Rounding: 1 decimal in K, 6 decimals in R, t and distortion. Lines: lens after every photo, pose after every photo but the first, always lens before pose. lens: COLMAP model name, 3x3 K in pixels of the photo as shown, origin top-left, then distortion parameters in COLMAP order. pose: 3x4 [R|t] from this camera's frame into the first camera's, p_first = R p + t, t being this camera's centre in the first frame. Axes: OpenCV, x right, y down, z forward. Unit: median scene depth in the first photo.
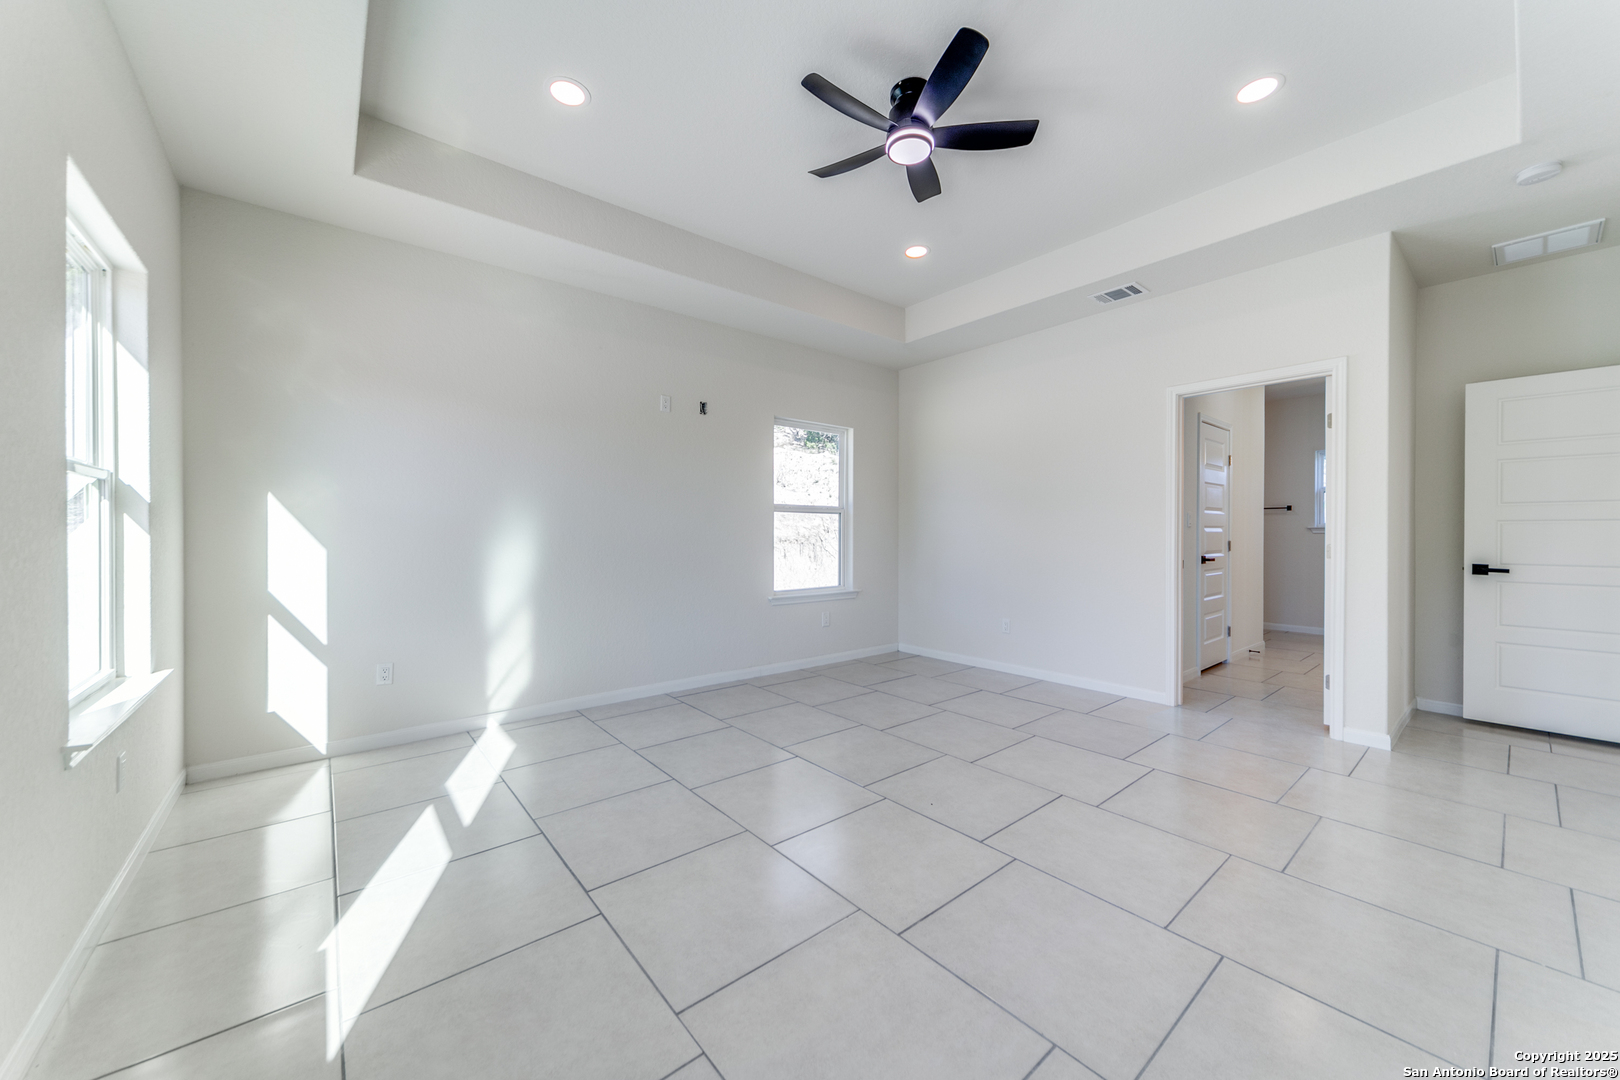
lens RADIAL K [[595.2, 0, 814.4], [0, 595.2, 530.8], [0, 0, 1]] dist [0.018941, 0.000099]
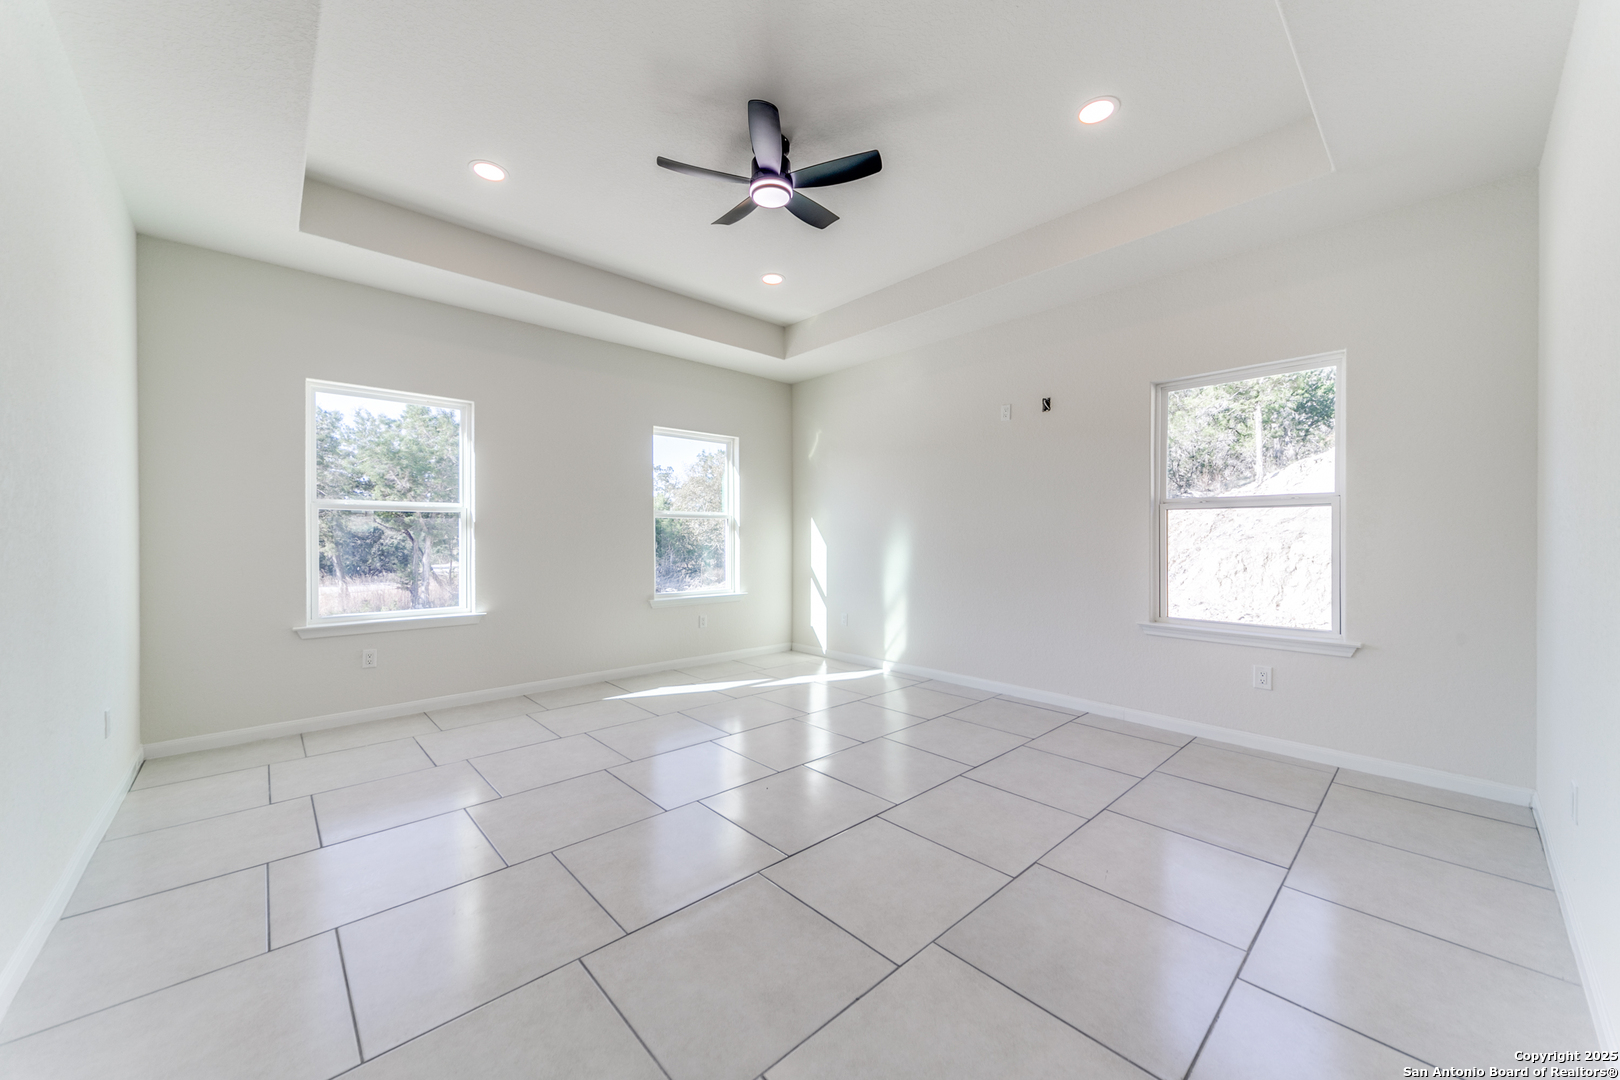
lens RADIAL K [[593.3, 0, 813.9], [0, 593.3, 543.3], [0, 0, 1]] dist [-0.001720, -0.000032]
pose [[0.058638, 0.001833, -0.998278, 0.887384], [-0.002803, 0.999995, 0.001672, 0.012703], [0.998275, 0.002700, 0.058643, 0.721225]]
